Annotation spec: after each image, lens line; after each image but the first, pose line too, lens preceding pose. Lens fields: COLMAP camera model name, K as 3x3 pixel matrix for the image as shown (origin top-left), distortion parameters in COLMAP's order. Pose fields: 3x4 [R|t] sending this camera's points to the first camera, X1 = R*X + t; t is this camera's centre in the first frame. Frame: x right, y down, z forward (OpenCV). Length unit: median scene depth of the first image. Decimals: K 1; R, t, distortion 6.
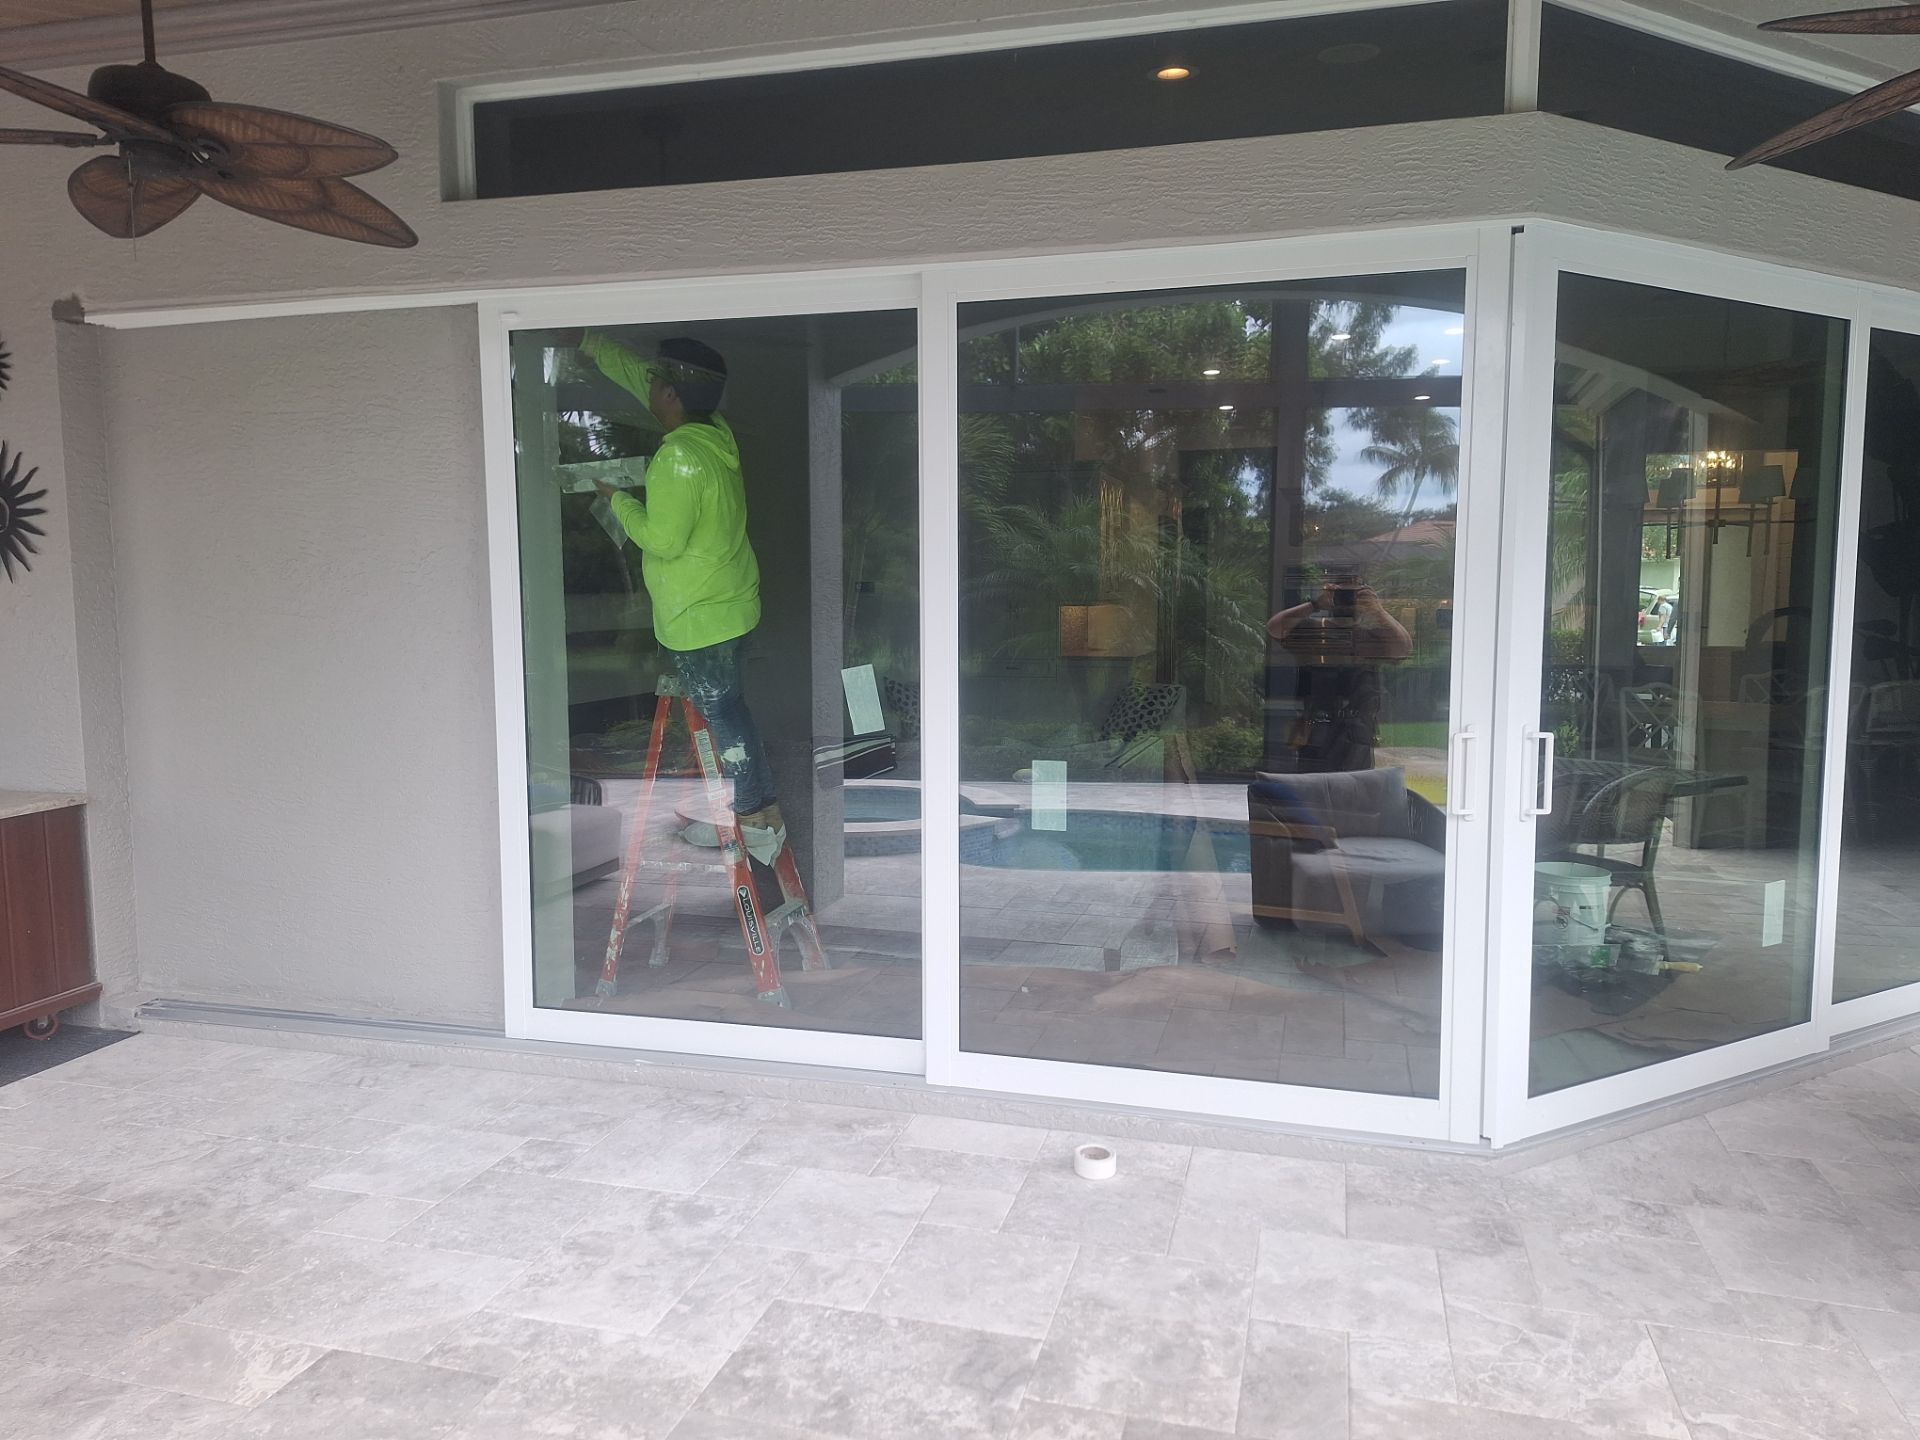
lens RADIAL K [[1406.8, 0, 940.3], [0, 1406.8, 731.1], [0, 0, 1]] dist [0.067884, -0.070135]
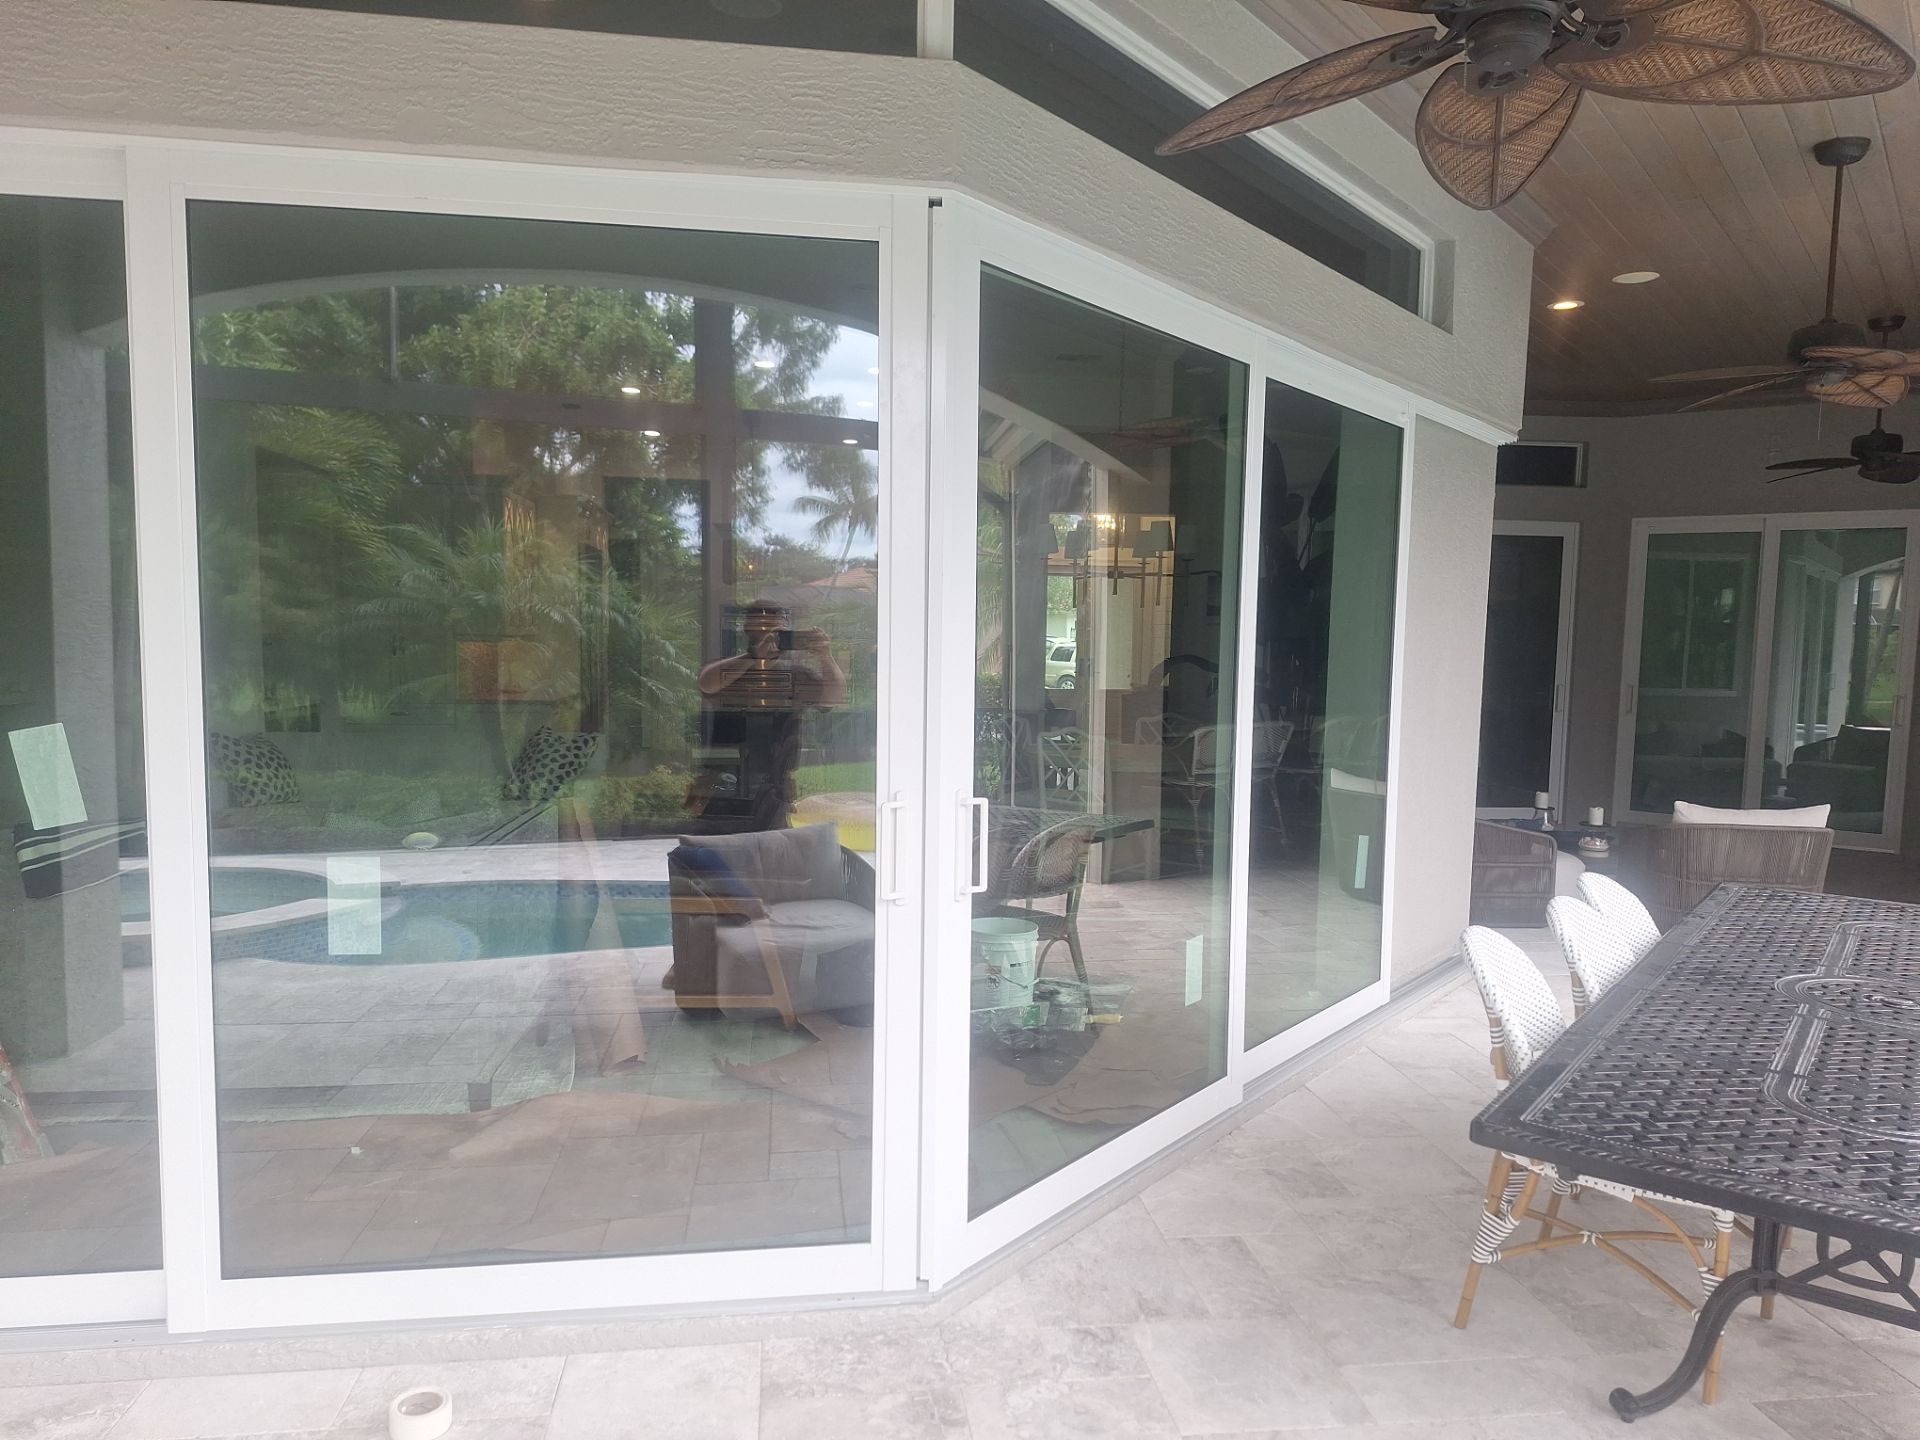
lens RADIAL K [[1406.8, 0, 965.8], [0, 1406.8, 734.2], [0, 0, 1]] dist [0.067884, -0.070135]
pose [[0.920607, -0.011216, 0.390328, 0.056257], [0.021405, 0.999534, -0.021763, -0.012748], [-0.389902, 0.028390, 0.920419, 0.142673]]
